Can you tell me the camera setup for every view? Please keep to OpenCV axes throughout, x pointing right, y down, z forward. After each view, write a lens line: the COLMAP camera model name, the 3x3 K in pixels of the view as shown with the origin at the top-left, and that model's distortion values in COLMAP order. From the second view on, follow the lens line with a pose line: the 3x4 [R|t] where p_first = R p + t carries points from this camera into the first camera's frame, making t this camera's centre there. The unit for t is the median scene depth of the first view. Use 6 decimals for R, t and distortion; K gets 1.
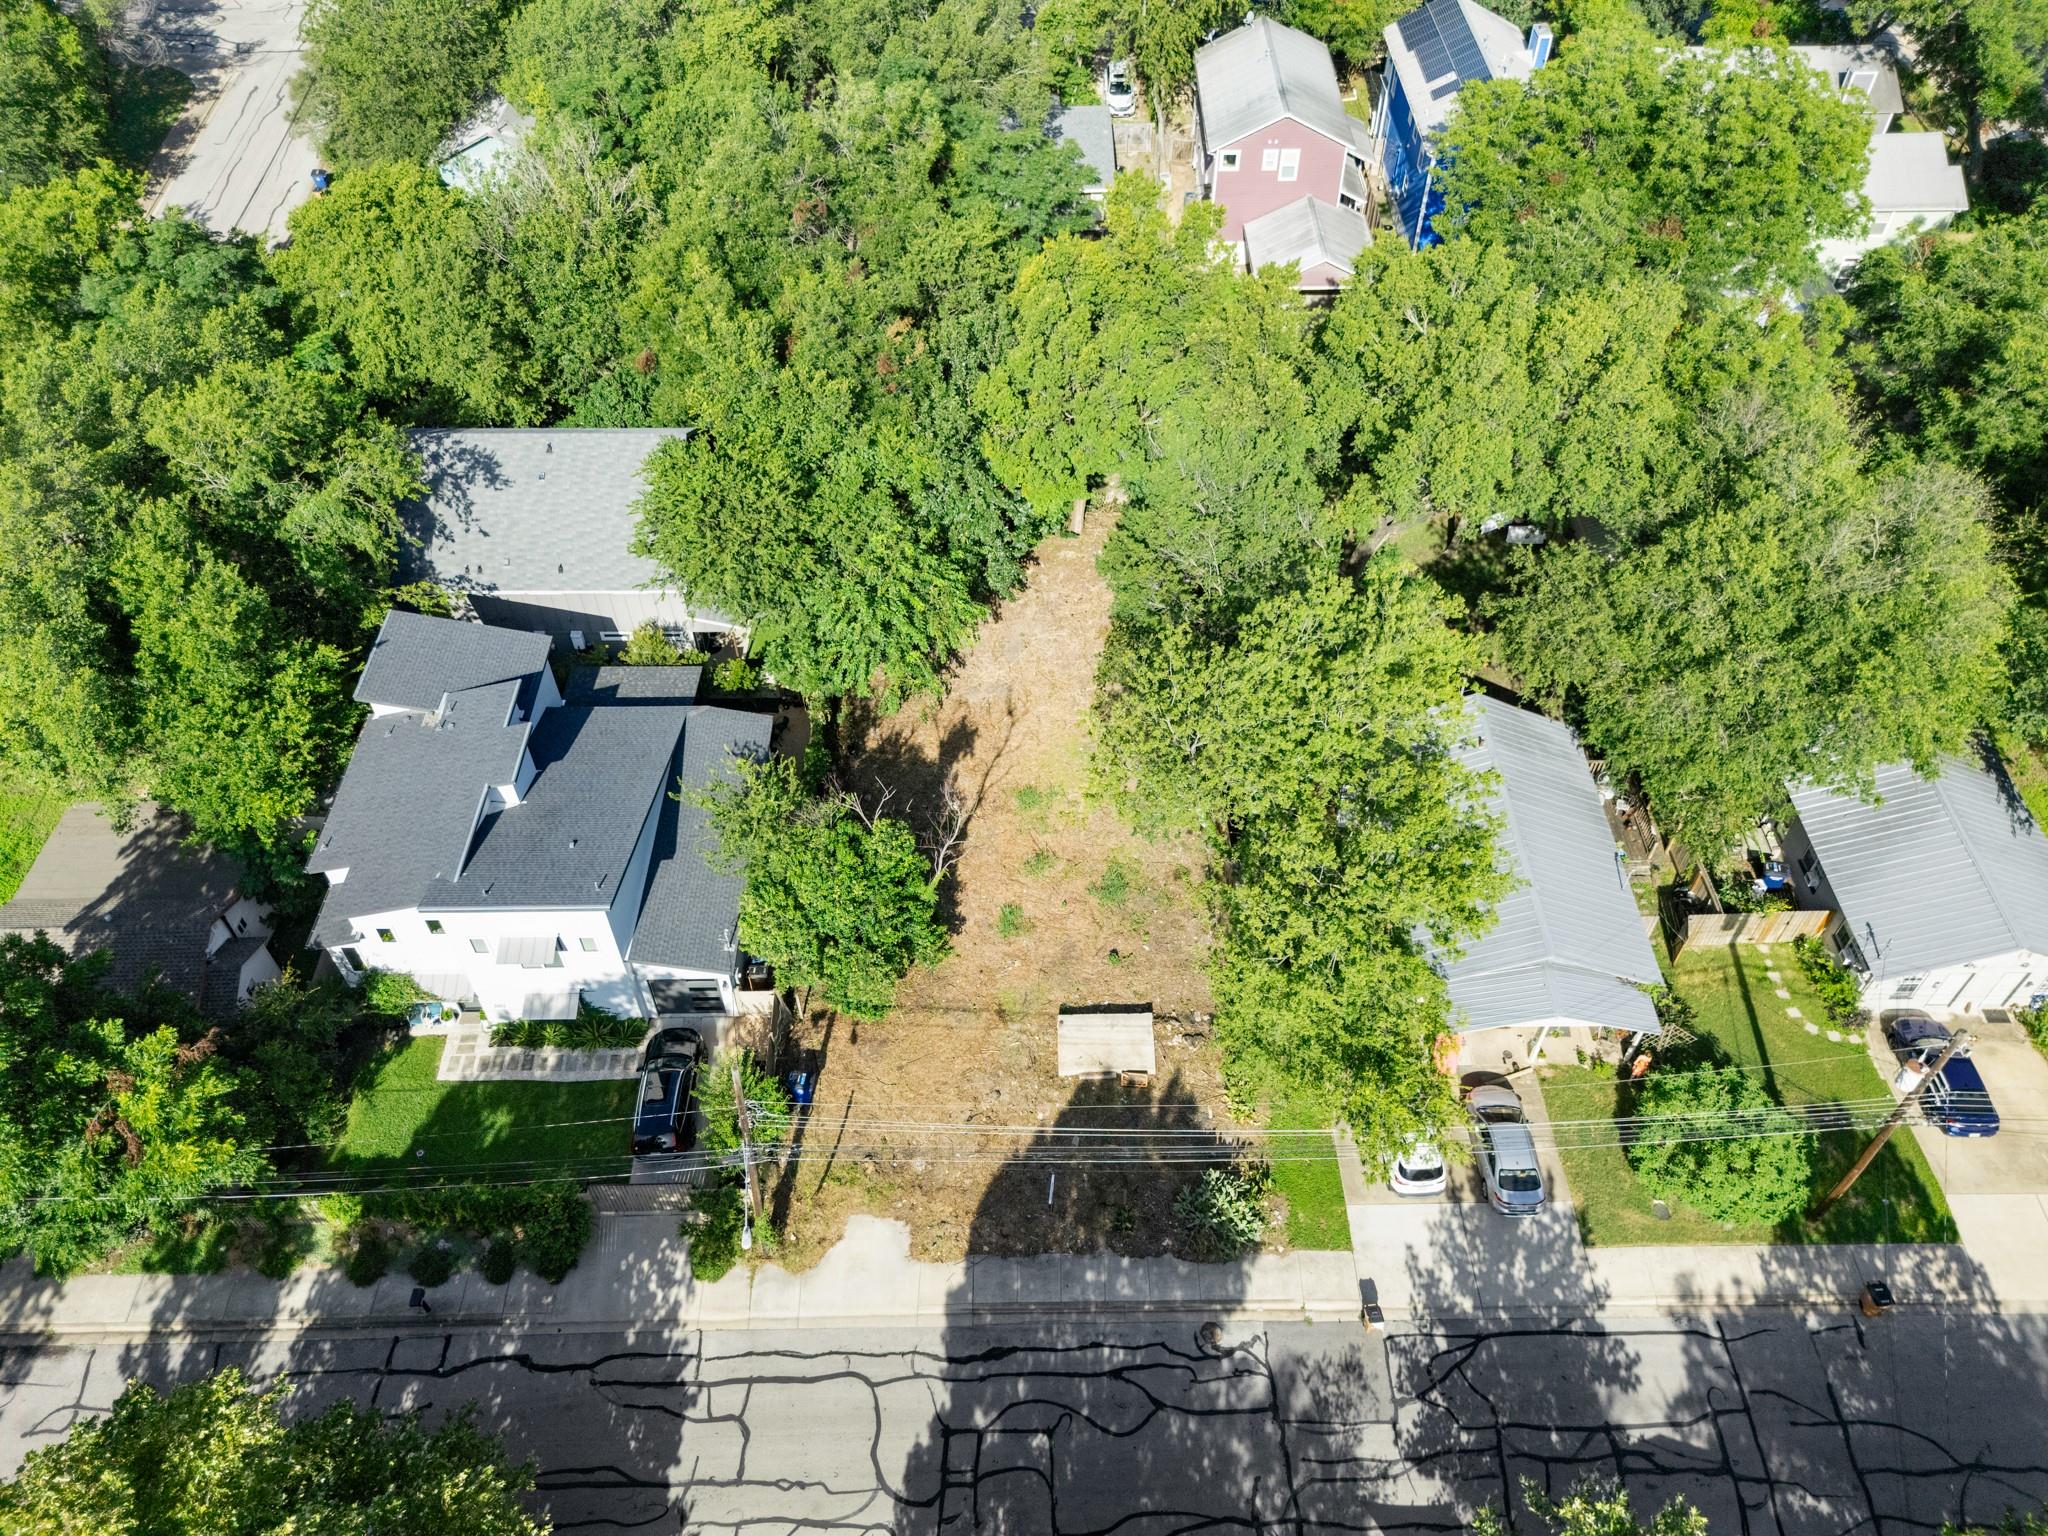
lens RADIAL K [[1513.2, 0, 1019.9], [0, 1513.2, 764.7], [0, 0, 1]] dist [0.073413, -0.073202]
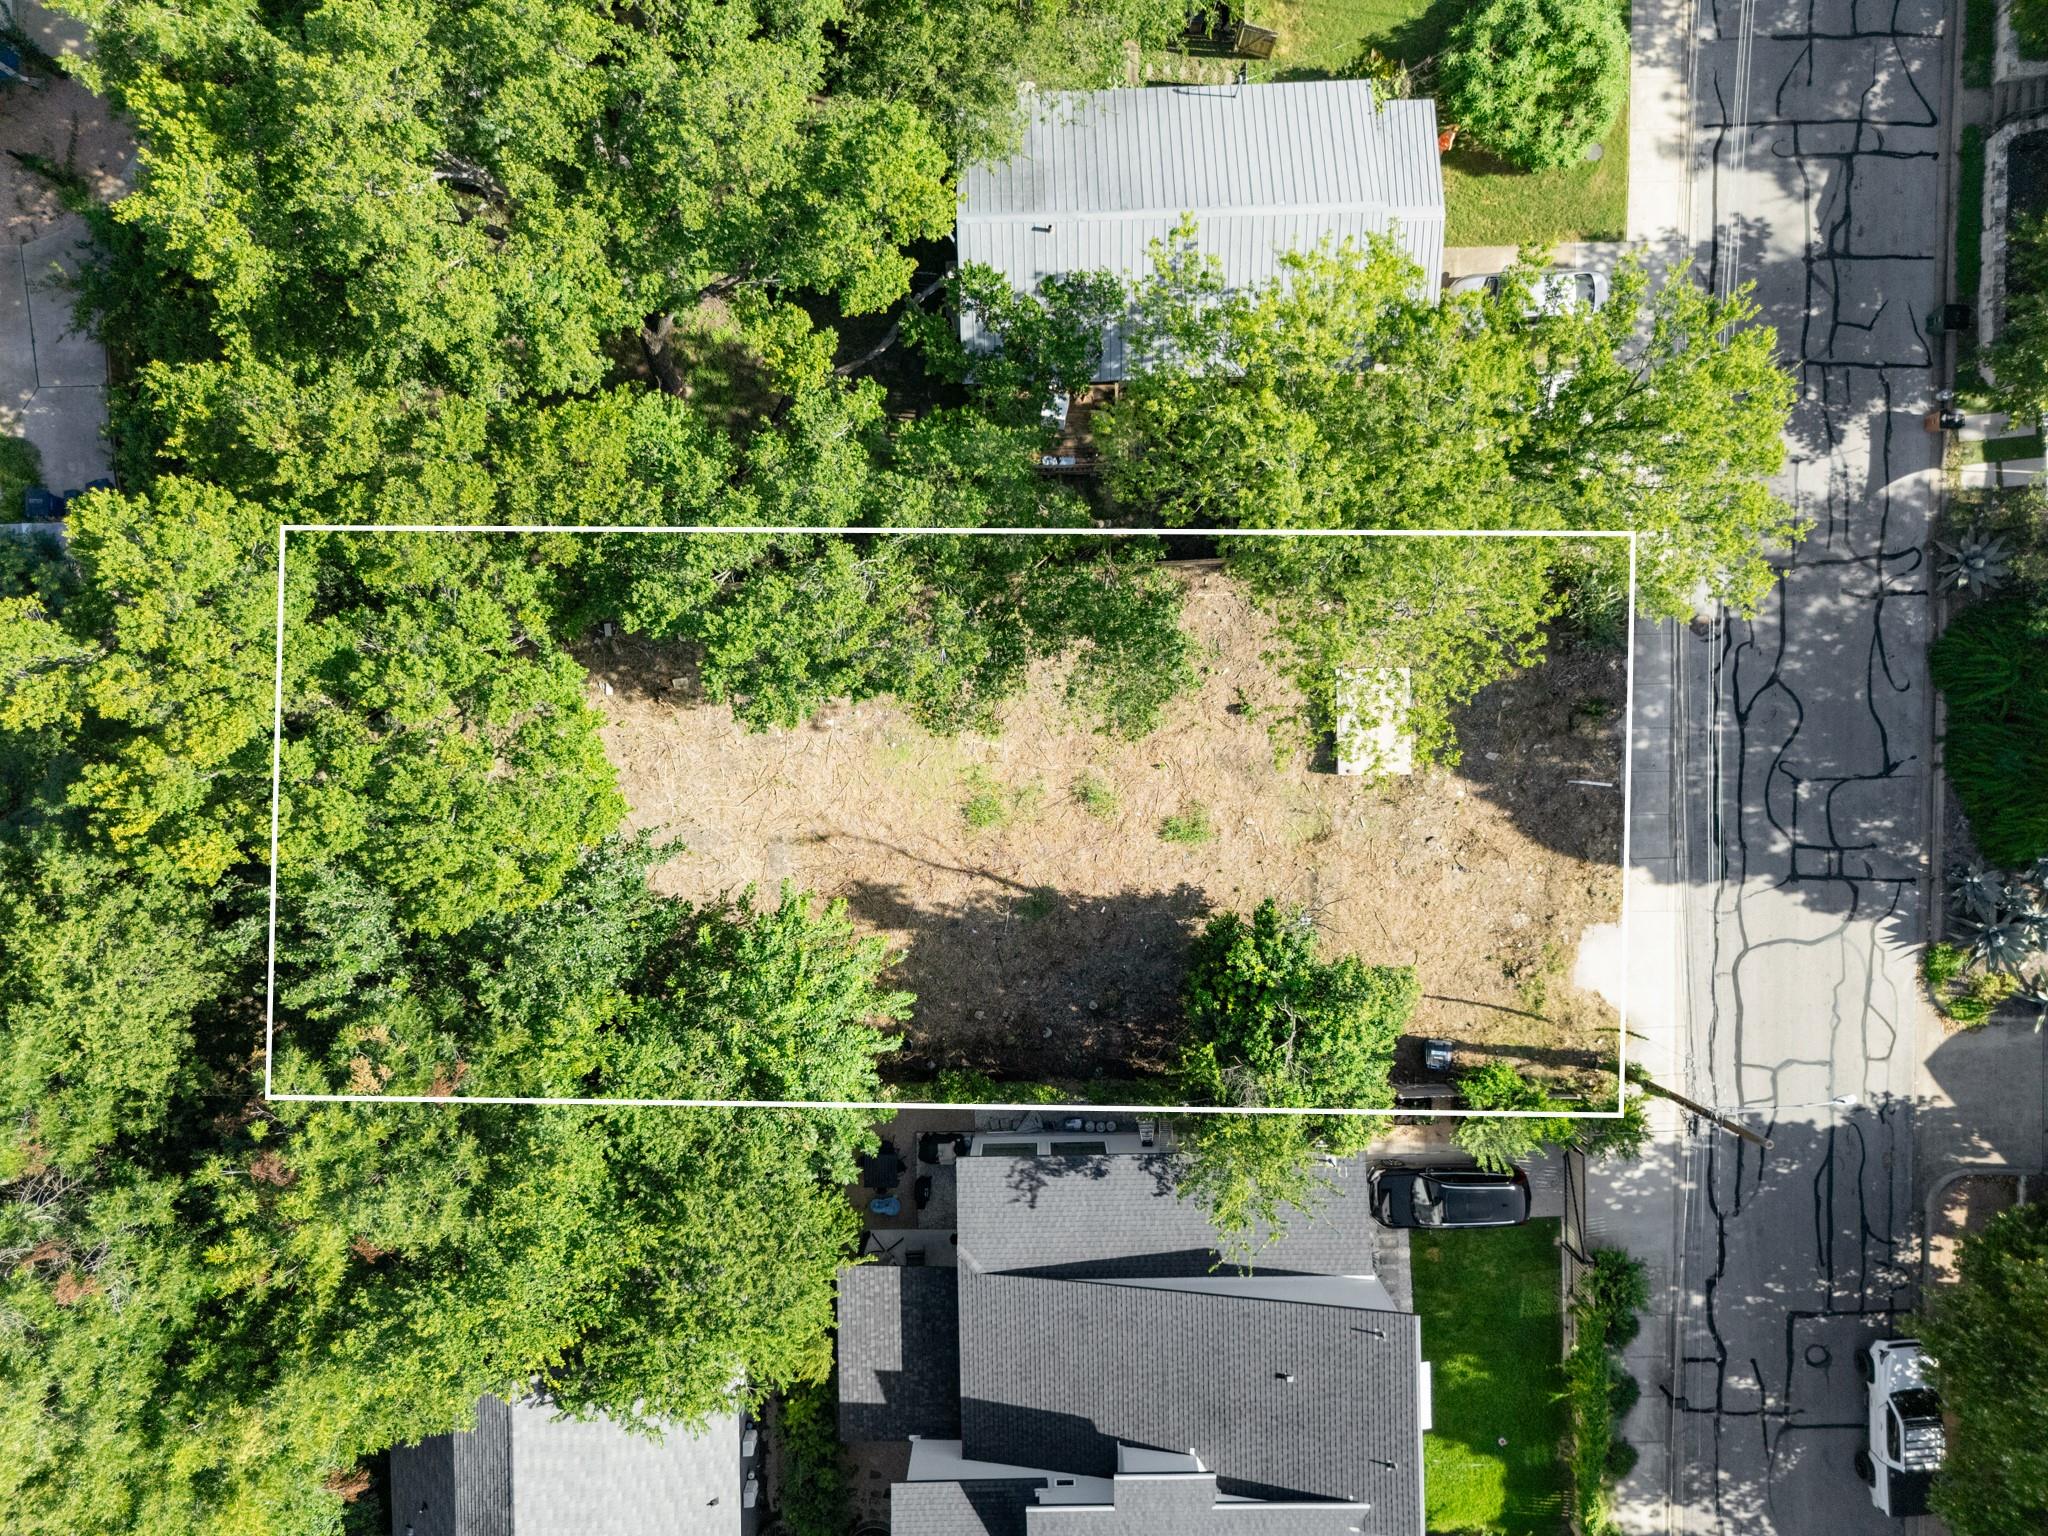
lens RADIAL K [[1513.2, 0, 1019.9], [0, 1513.2, 764.7], [0, 0, 1]] dist [0.073413, -0.073202]
pose [[-0.021402, -0.999572, -0.019938, 0.055534], [0.749012, -0.029240, 0.661911, -0.587704], [-0.662211, -0.000768, 0.749317, 0.477344]]
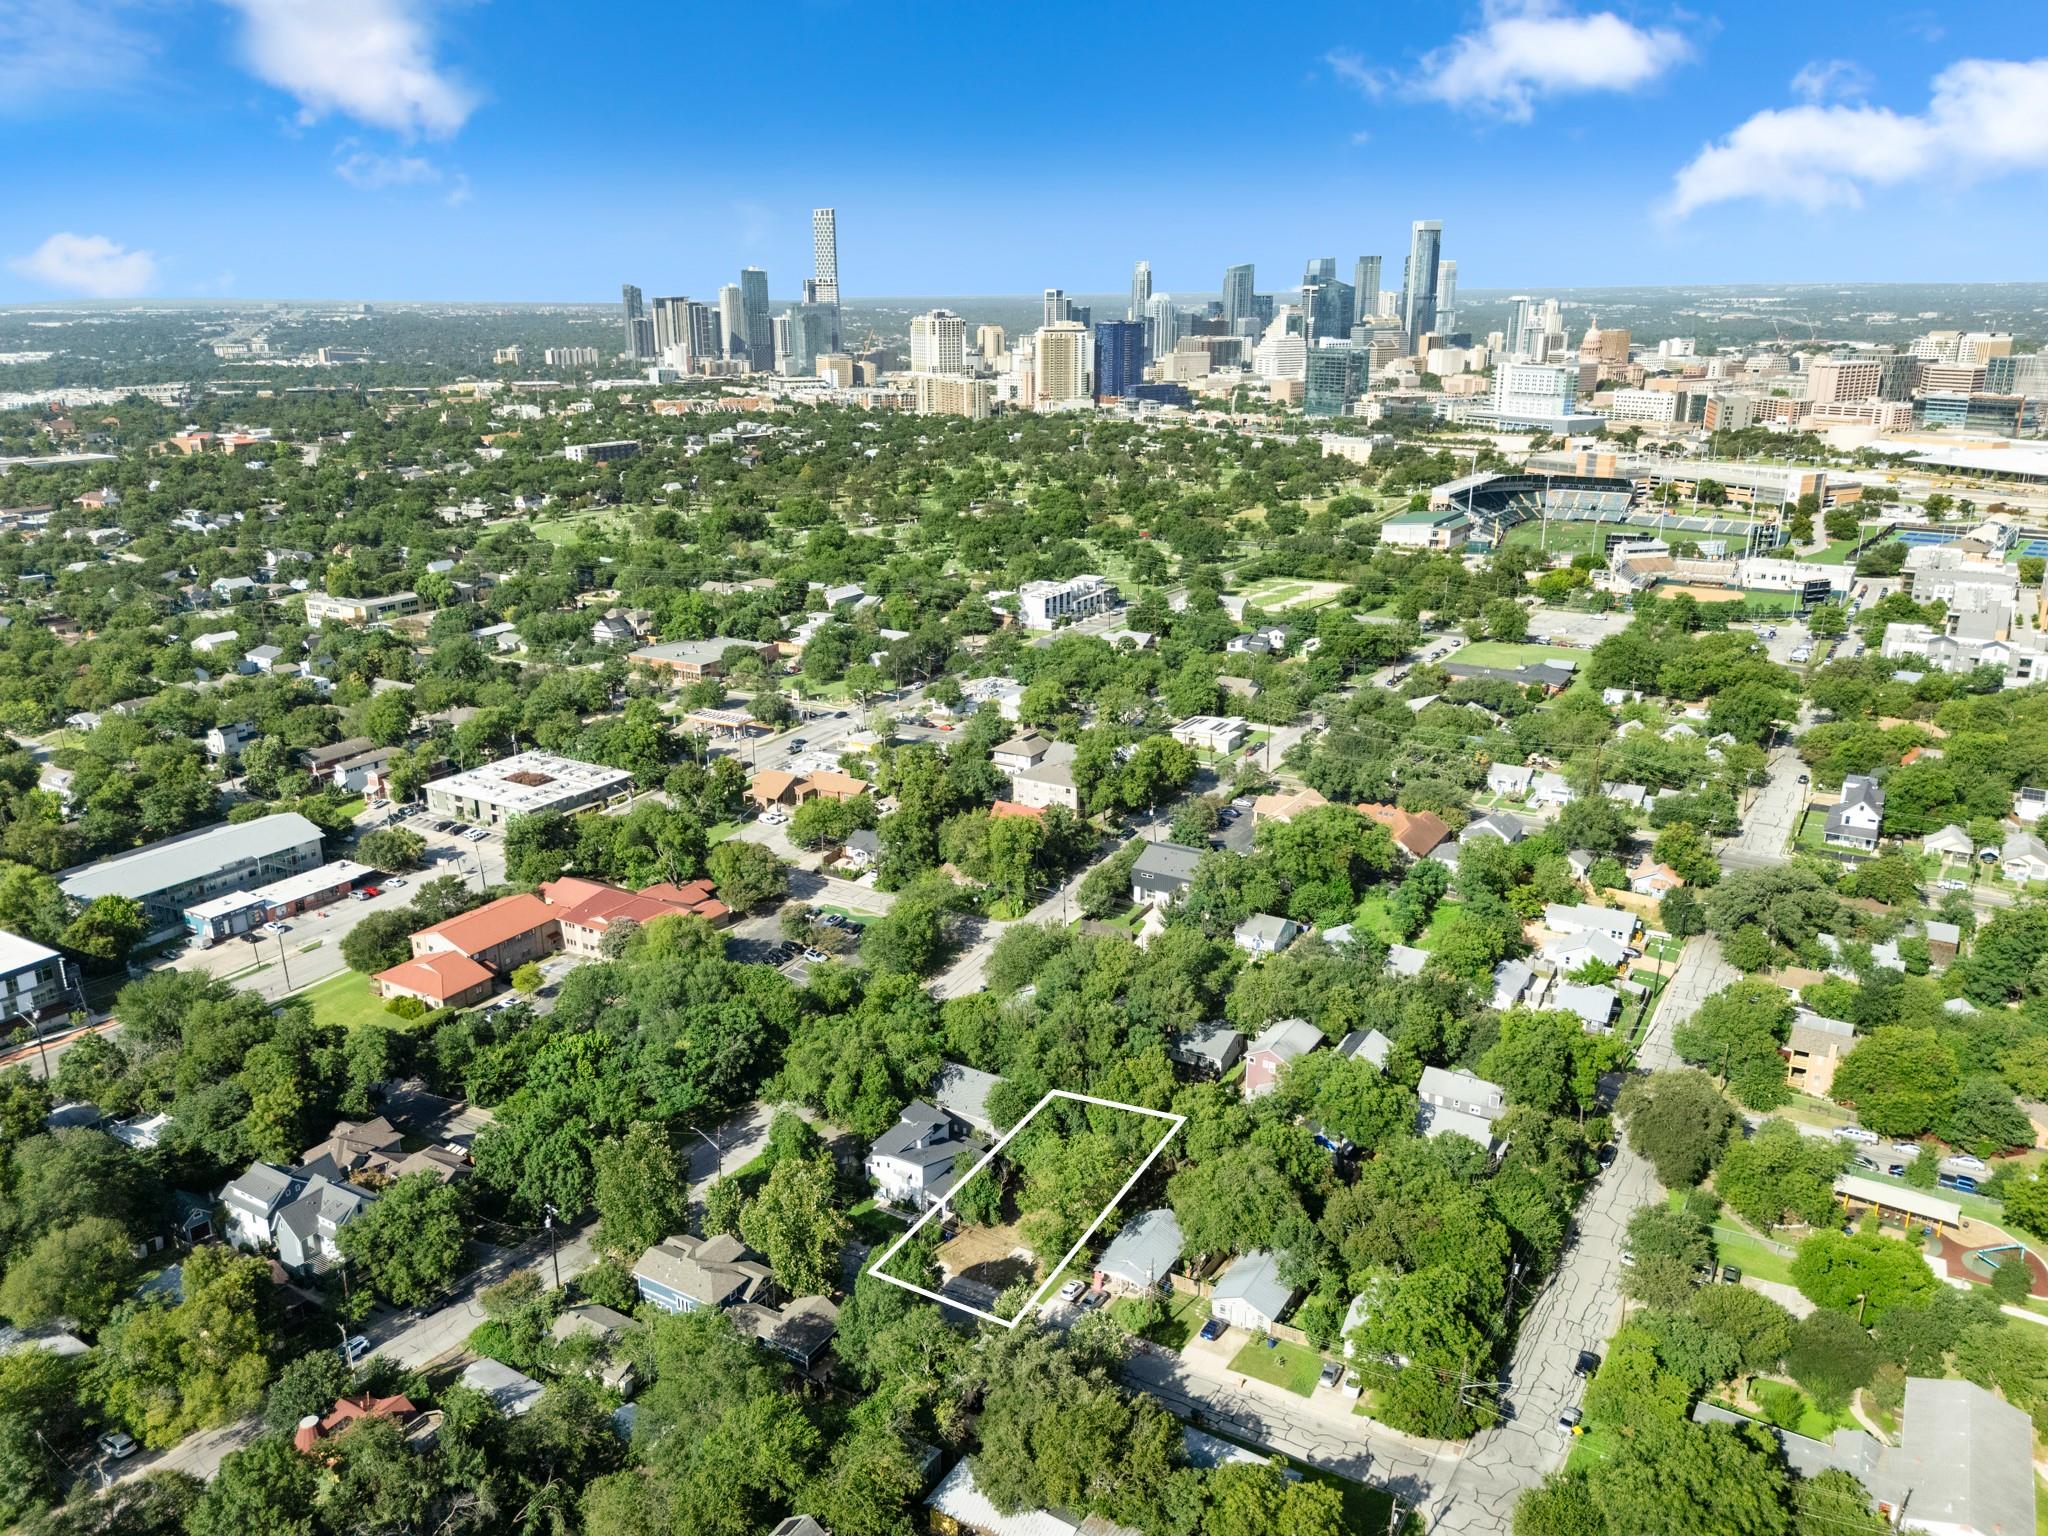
lens RADIAL K [[1520.7, 0, 1013.0], [0, 1520.7, 763.4], [0, 0, 1]] dist [0.097547, -0.116911]
pose [[0.850205, 0.158219, -0.502114, 1.754763], [-0.390217, 0.829625, -0.399315, 0.708533], [0.353387, 0.535433, 0.767091, -2.554159]]
